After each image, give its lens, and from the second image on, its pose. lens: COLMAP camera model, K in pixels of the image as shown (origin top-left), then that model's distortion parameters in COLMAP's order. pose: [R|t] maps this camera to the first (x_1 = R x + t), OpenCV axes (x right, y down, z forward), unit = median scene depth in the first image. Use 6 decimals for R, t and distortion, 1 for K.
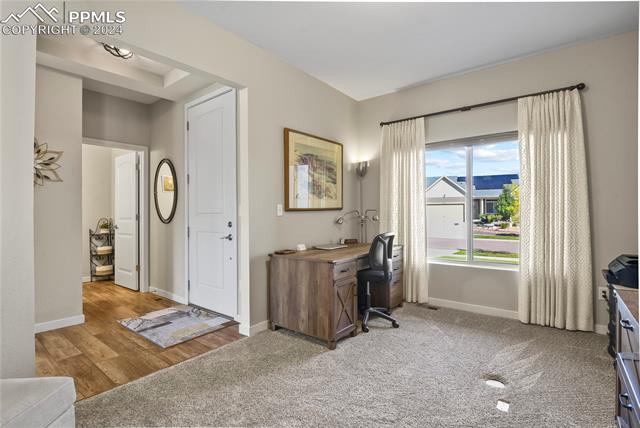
lens RADIAL K [[311.3, 0, 319.7], [0, 311.3, 214.1], [0, 0, 1]] dist [-0.008151, -0.002822]
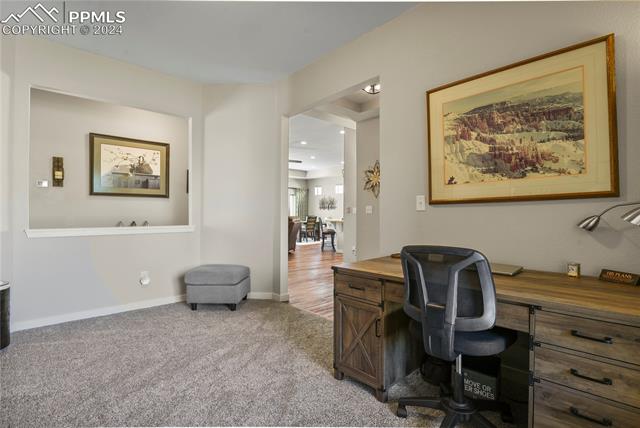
lens RADIAL K [[311.3, 0, 321.3], [0, 311.3, 212.2], [0, 0, 1]] dist [-0.008151, -0.002822]
pose [[-0.146024, -0.000053, -0.989281, 0.583092], [-0.007553, 0.999971, 0.001062, 0.009582], [0.989252, 0.007627, -0.146020, 0.763869]]
